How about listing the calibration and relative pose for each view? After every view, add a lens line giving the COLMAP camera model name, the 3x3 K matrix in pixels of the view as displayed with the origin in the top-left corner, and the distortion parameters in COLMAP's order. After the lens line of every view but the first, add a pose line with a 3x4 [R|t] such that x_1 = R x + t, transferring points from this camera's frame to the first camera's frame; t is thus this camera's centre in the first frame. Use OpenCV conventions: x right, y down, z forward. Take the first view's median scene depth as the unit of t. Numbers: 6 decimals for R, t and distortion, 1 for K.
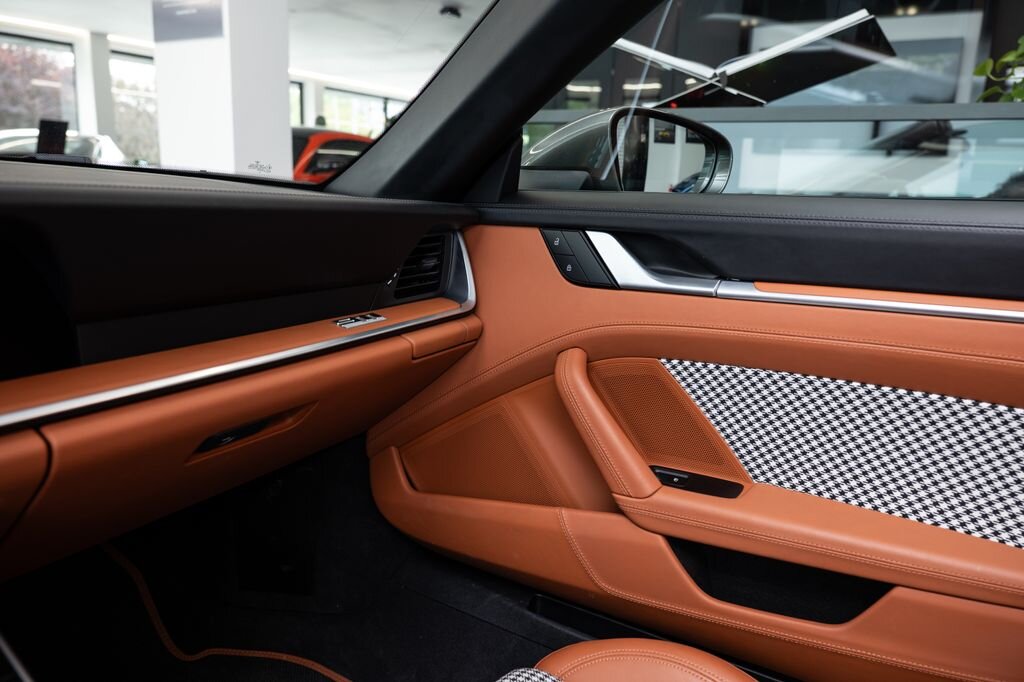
lens RADIAL K [[743.6, 0, 512.0], [0, 743.6, 341.0], [0, 0, 1]] dist [-0.002784, -0.002423]
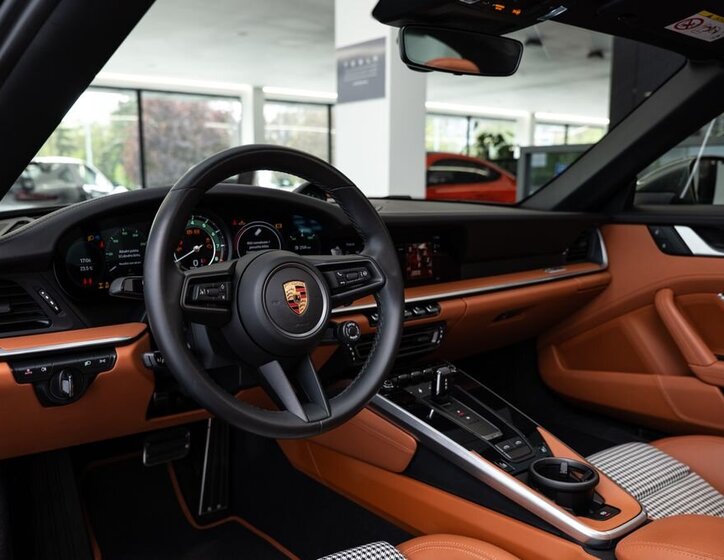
lens RADIAL K [[684.6, 0, 317.6], [0, 684.6, 302.9], [0, 0, 1]] dist [-0.001954, 0.000947]
pose [[0.937392, 0.022607, -0.347541, -0.134046], [-0.037699, 0.998614, -0.036724, 0.136334], [0.346229, 0.047526, 0.936945, -0.878818]]
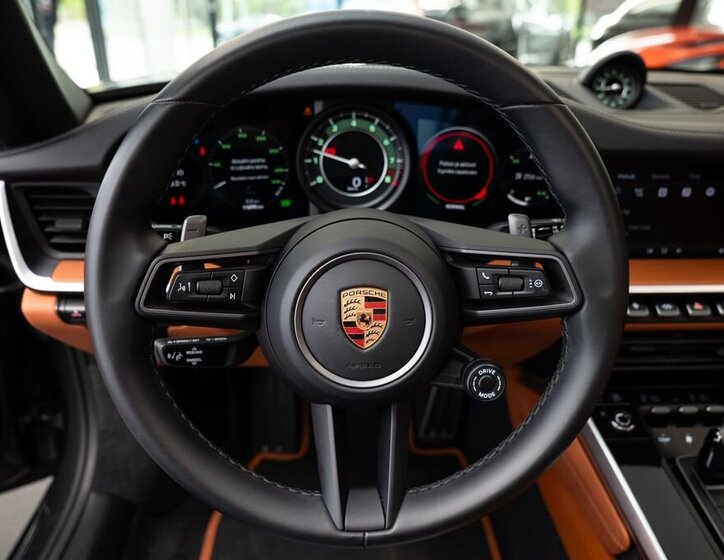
lens RADIAL K [[608.0, 0, 363.2], [0, 608.0, 288.5], [0, 0, 1]] dist [-0.006489, 0.003044]
pose [[0.590129, 0.314704, -0.743444, -0.156861], [-0.162786, 0.948362, 0.272232, -0.043339], [0.790727, -0.039630, 0.610885, -0.302296]]
